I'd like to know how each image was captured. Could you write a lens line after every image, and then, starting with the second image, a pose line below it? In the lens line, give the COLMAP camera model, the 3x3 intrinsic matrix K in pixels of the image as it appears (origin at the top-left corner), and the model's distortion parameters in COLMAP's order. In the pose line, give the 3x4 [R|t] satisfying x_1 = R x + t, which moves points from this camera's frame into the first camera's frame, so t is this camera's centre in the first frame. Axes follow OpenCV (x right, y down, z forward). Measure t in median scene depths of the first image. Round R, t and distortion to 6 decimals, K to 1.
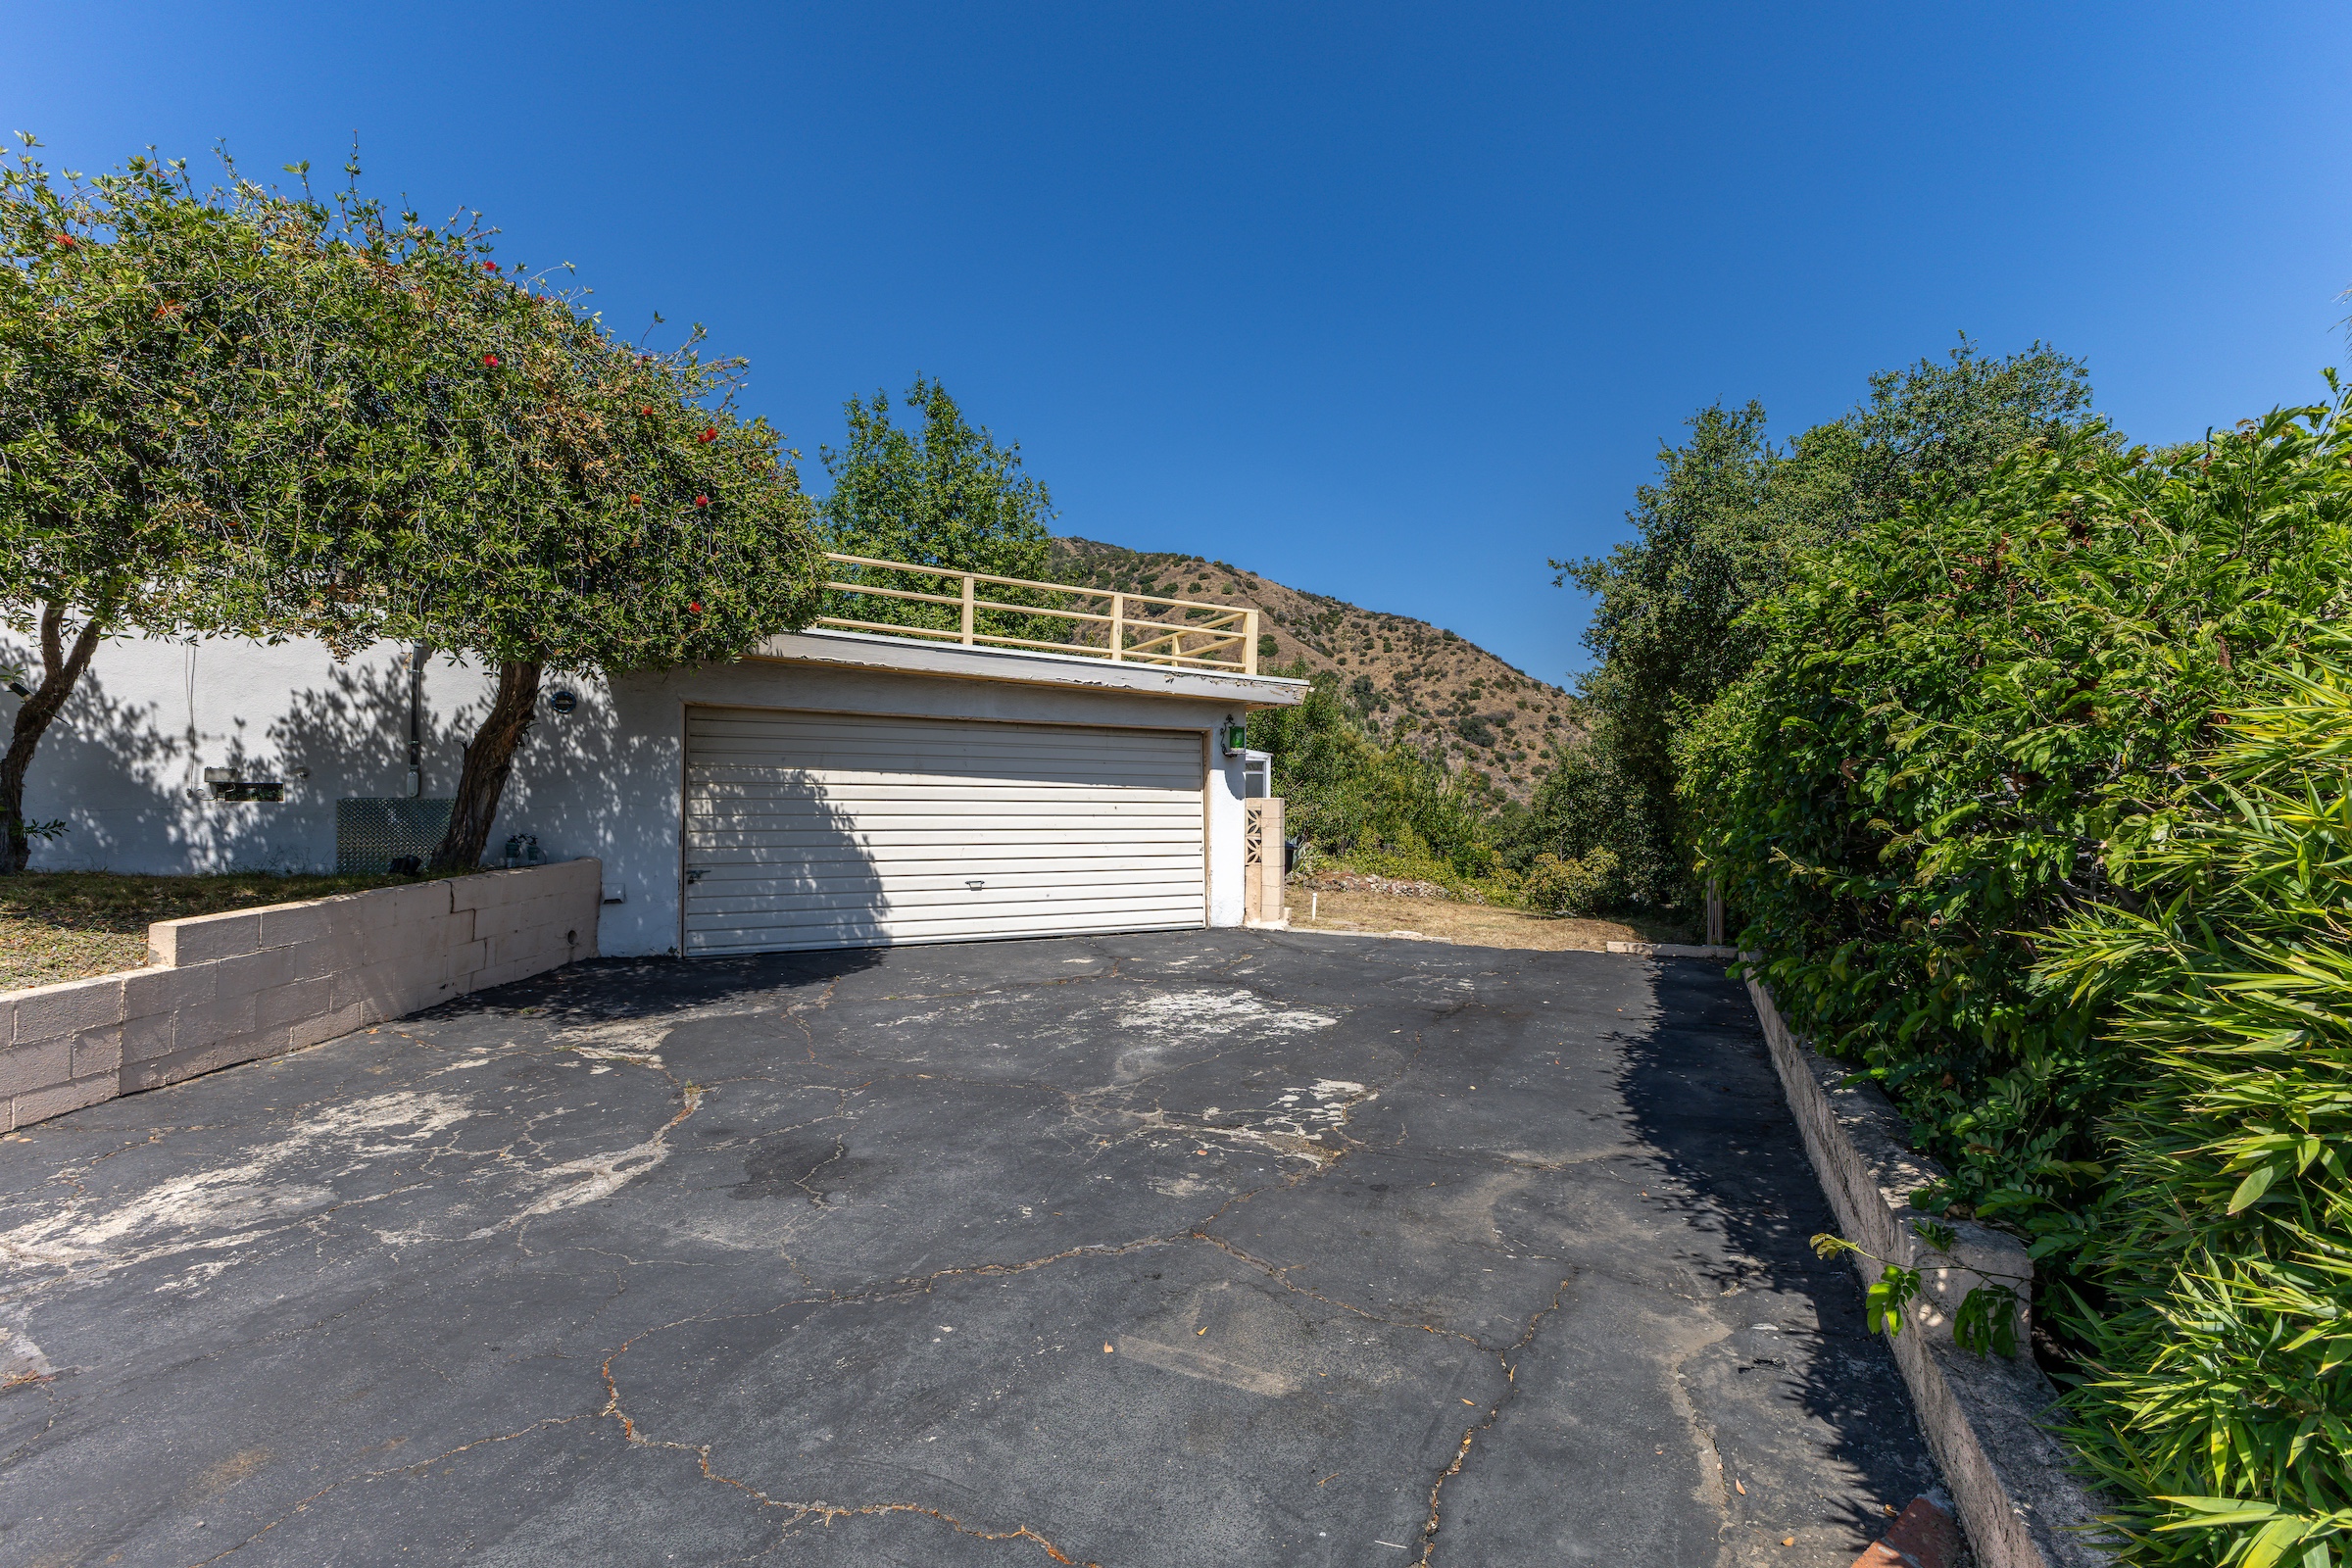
lens RADIAL K [[1008.9, 0, 1172.9], [0, 1008.9, 795.8], [0, 0, 1]] dist [0.004892, -0.001137]
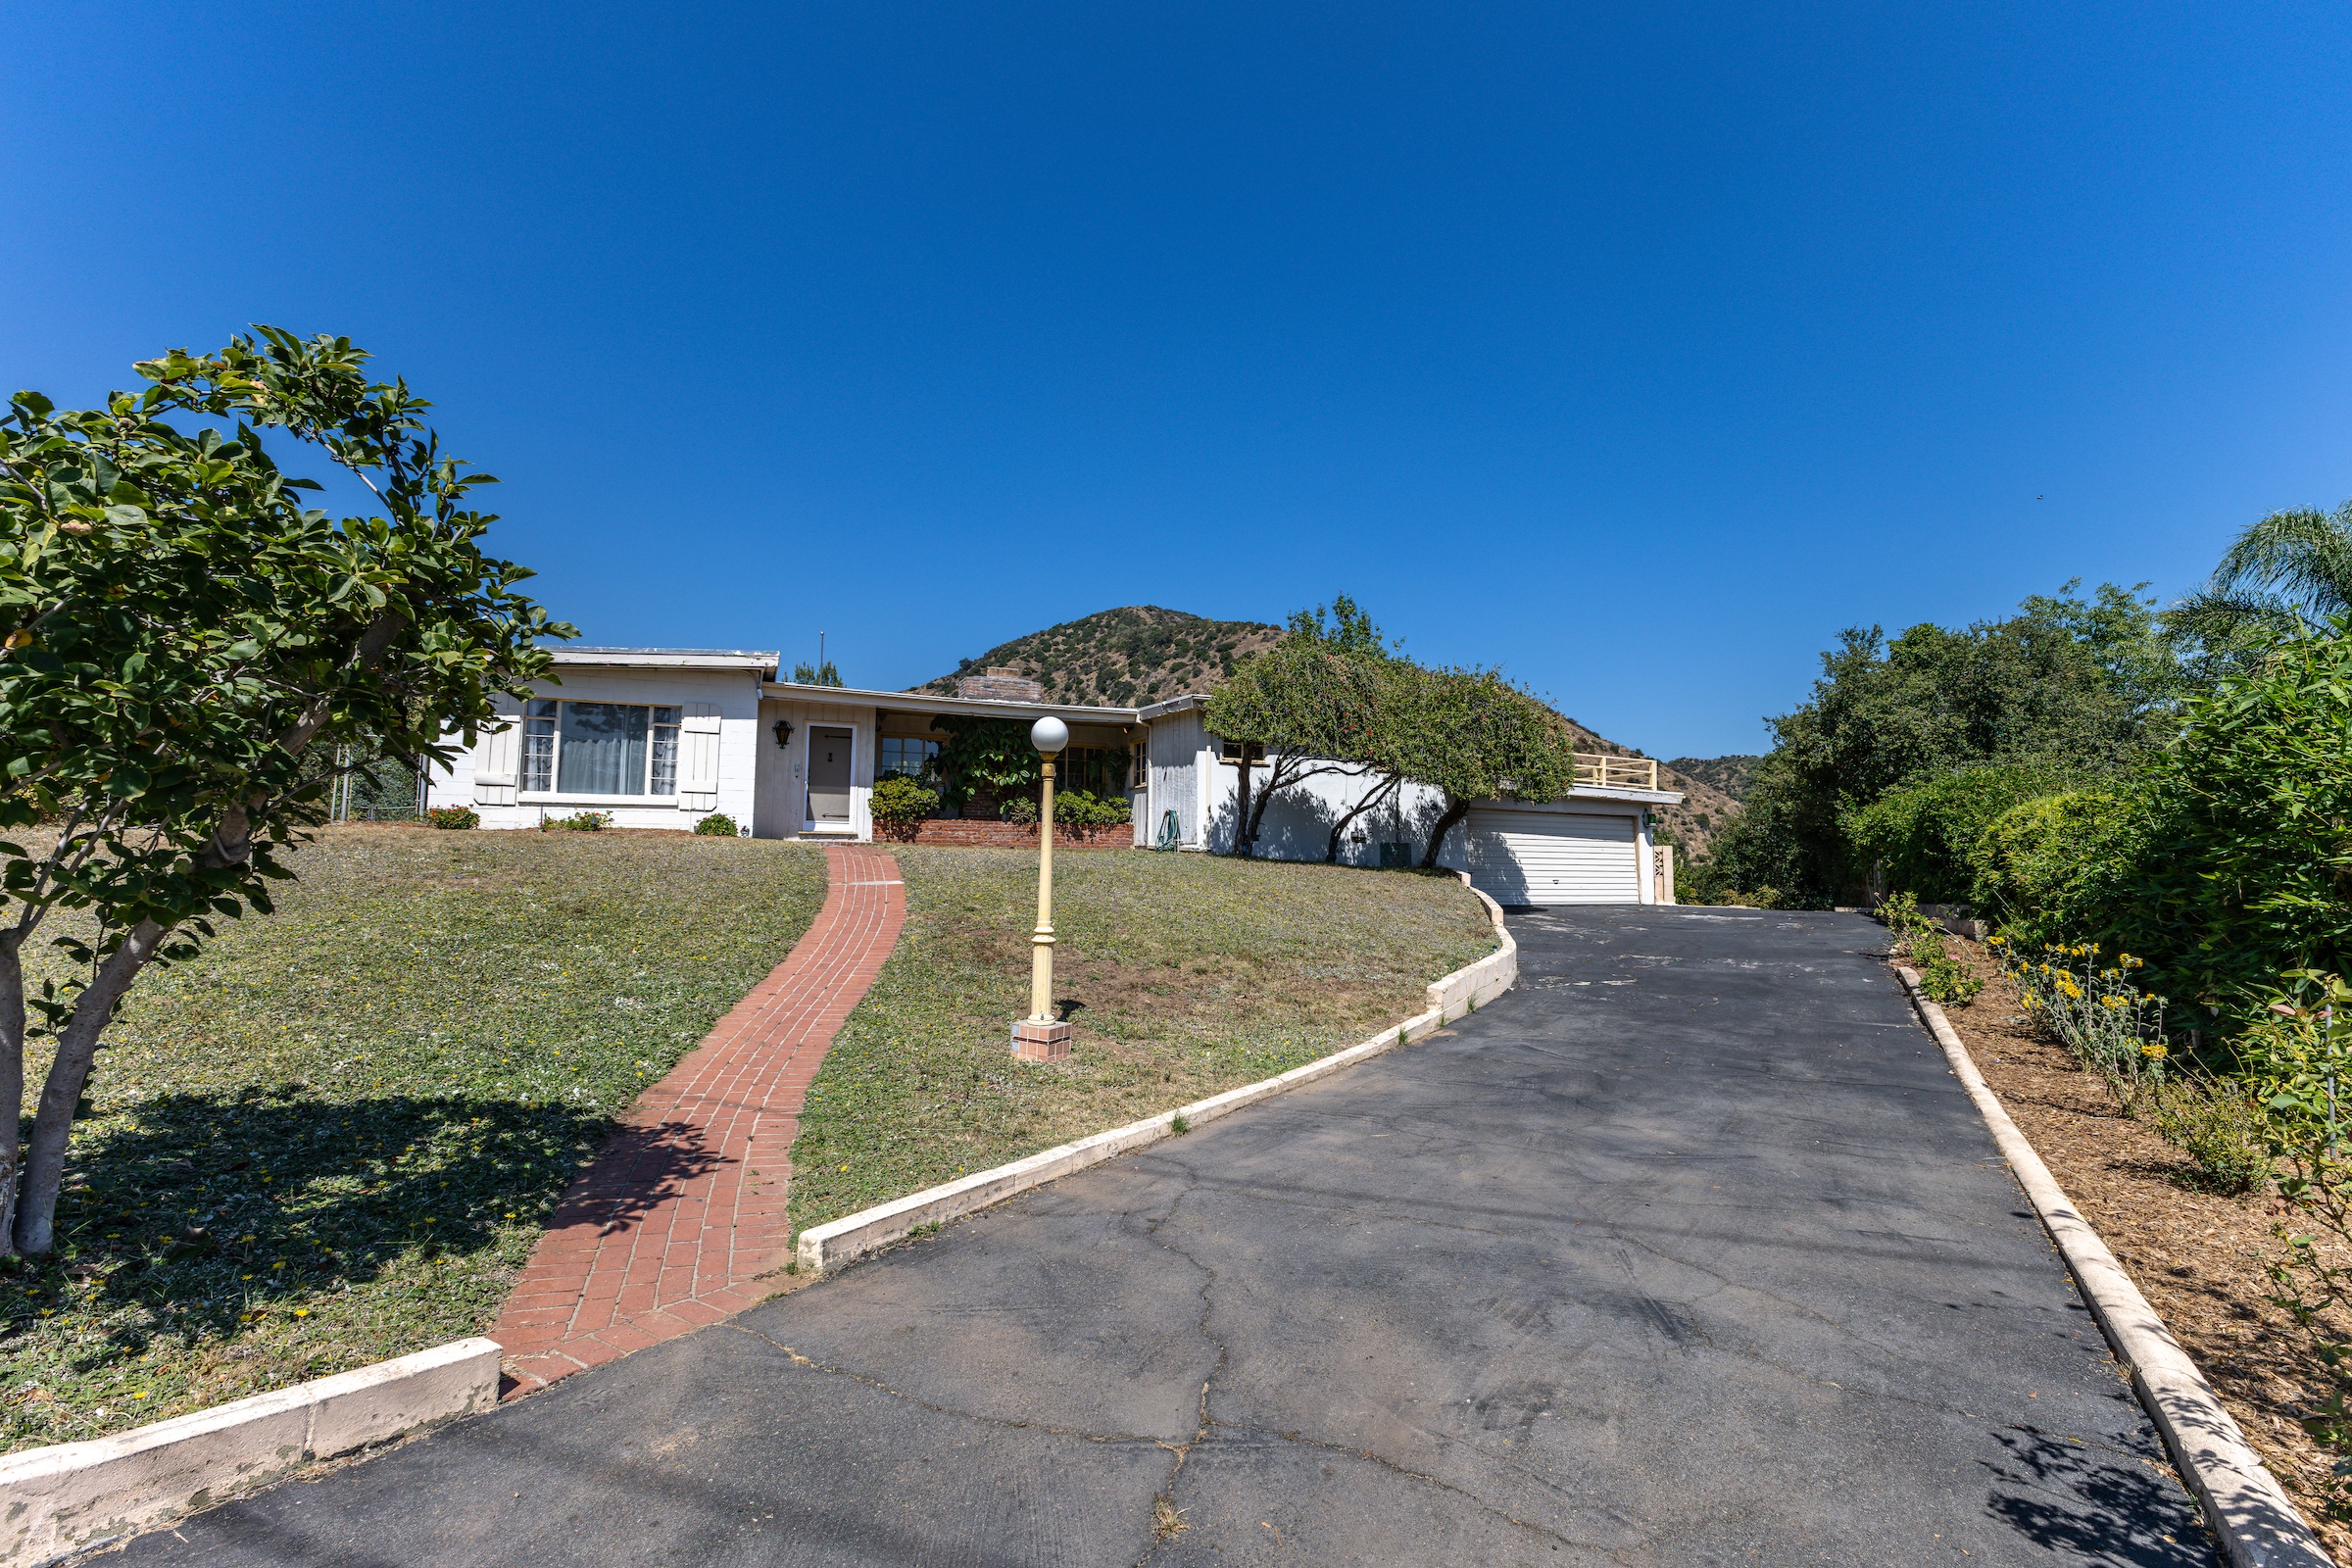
lens RADIAL K [[1008.9, 0, 1169.1], [0, 1008.9, 789.5], [0, 0, 1]] dist [0.004892, -0.001137]
pose [[0.997911, -0.000635, -0.064602, -0.978930], [-0.003706, 0.997743, -0.067051, 0.036709], [0.064499, 0.067150, 0.995656, -1.475362]]
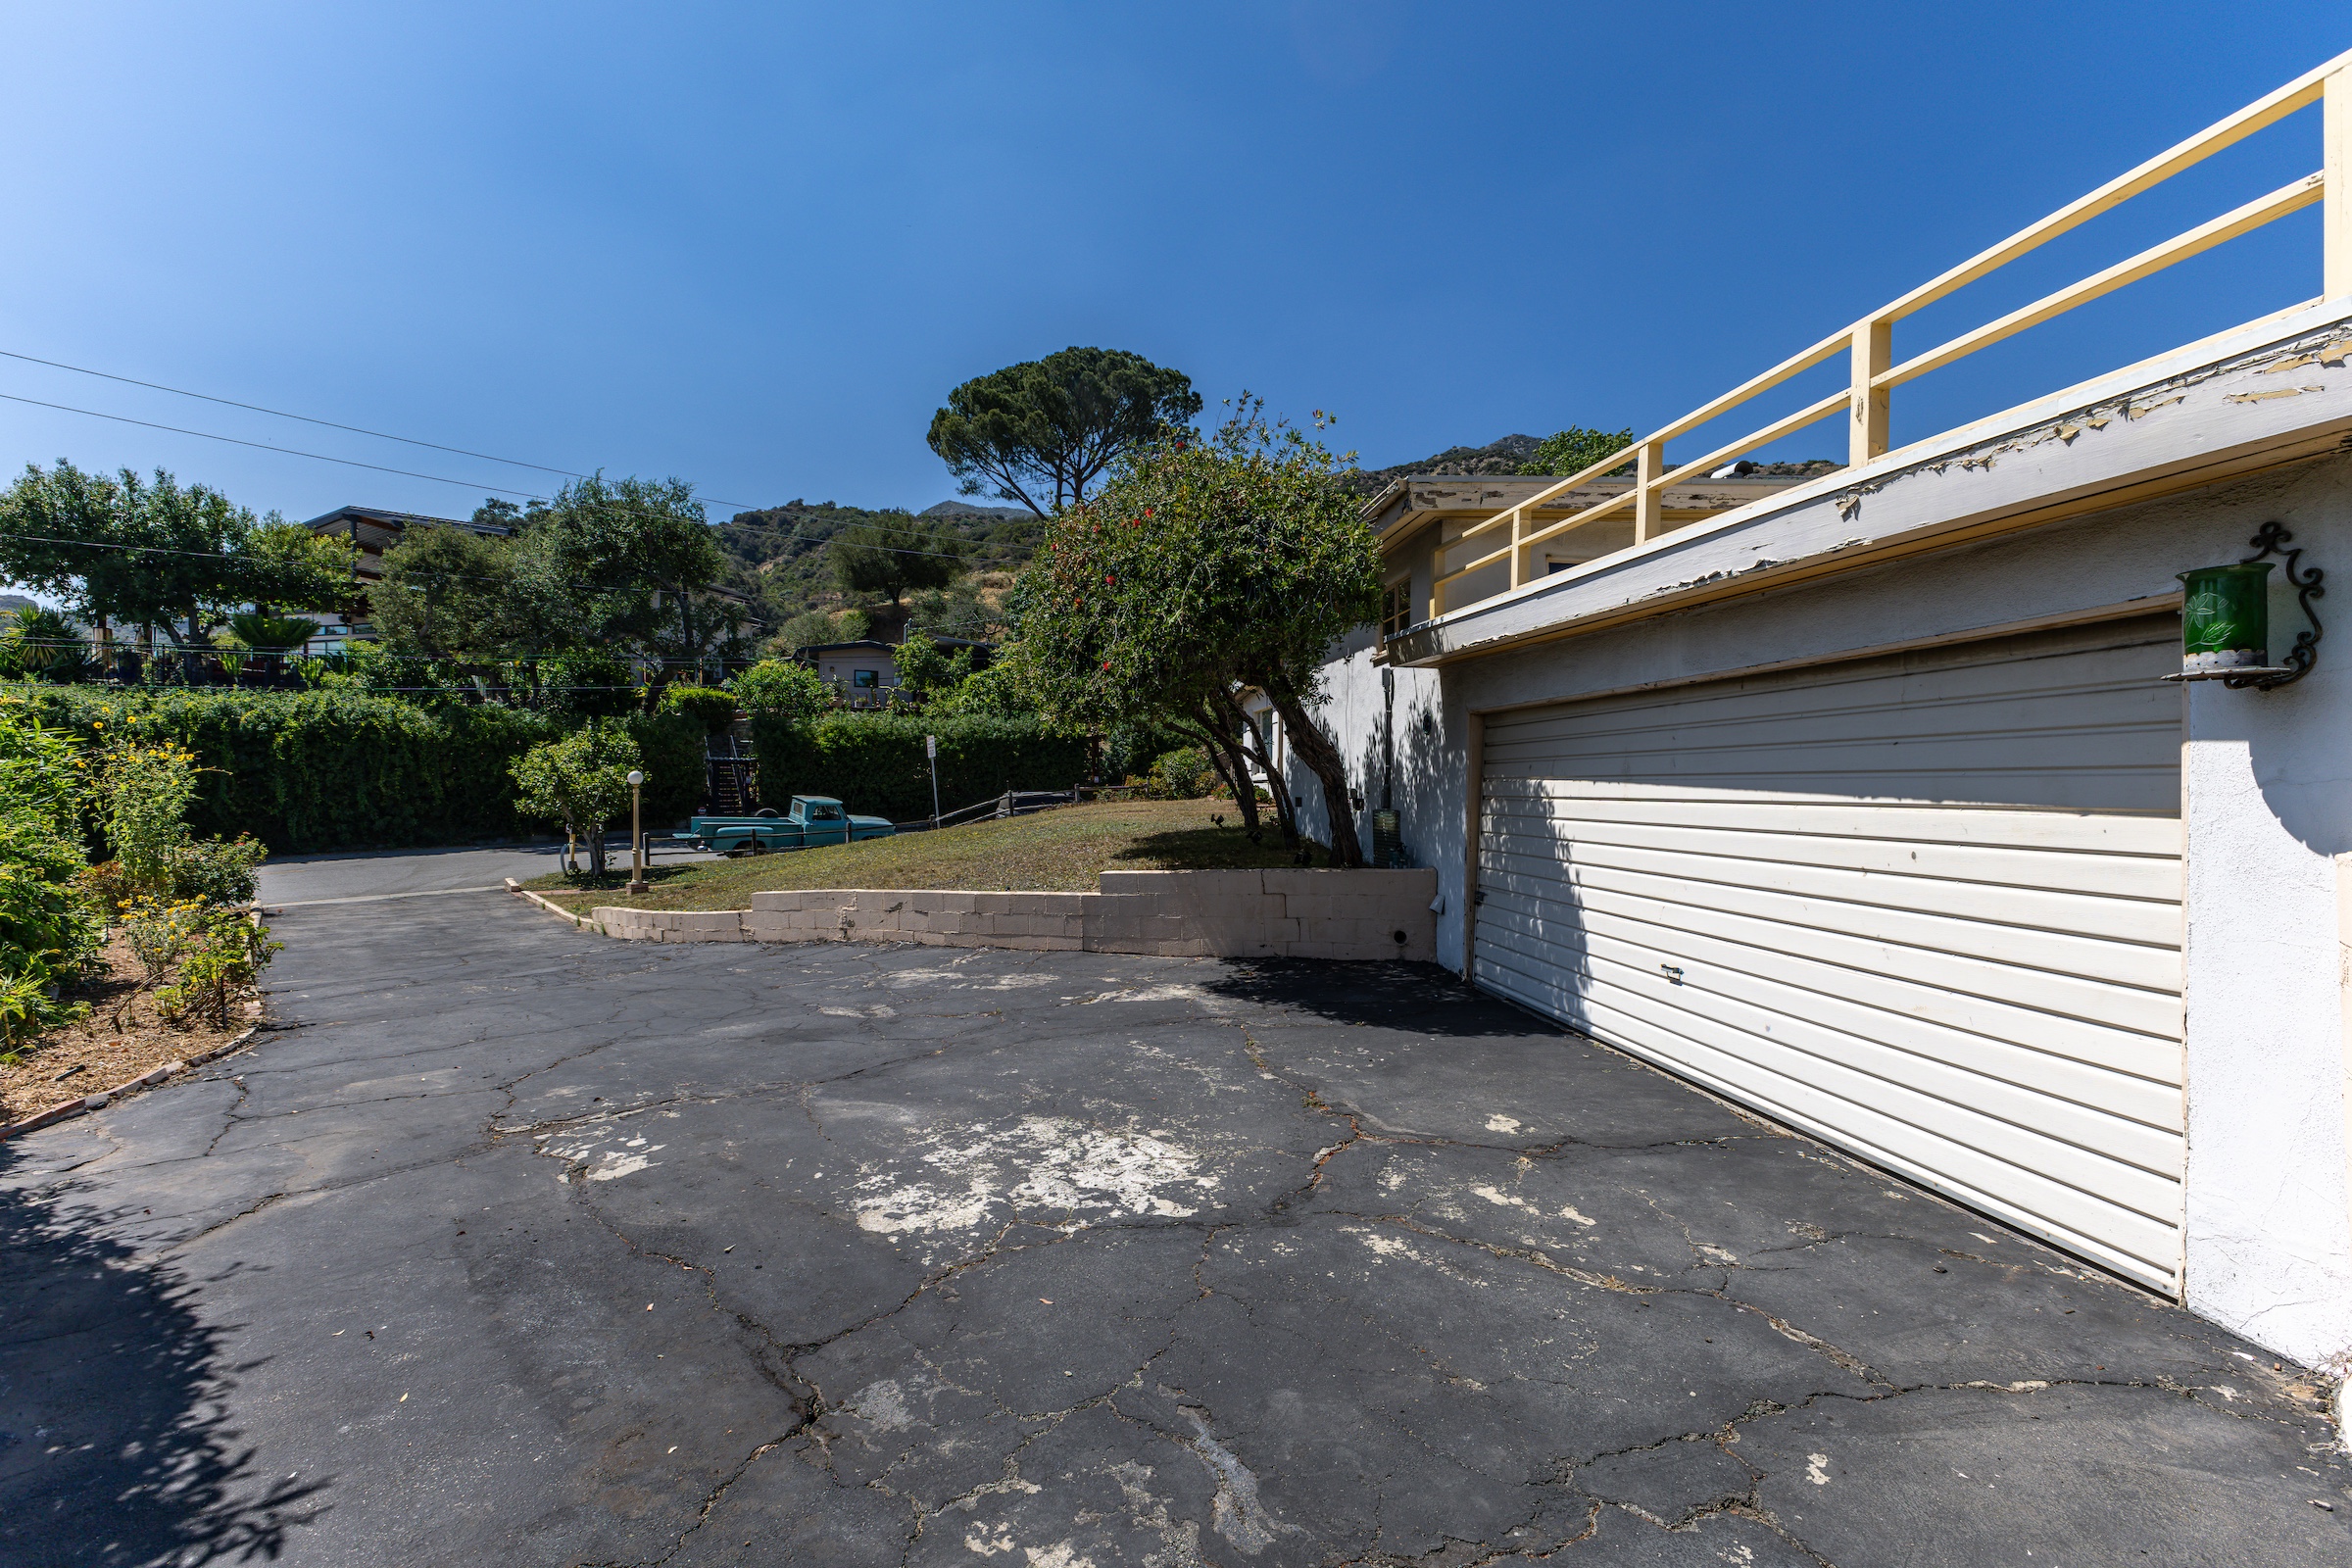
lens RADIAL K [[1008.9, 0, 1178.3], [0, 1008.9, 782.1], [0, 0, 1]] dist [0.004892, -0.001137]
pose [[-0.324982, -0.013828, -0.945619, 0.455098], [0.000226, 0.999892, -0.014700, -0.012288], [0.945720, -0.004991, -0.324944, 0.958165]]
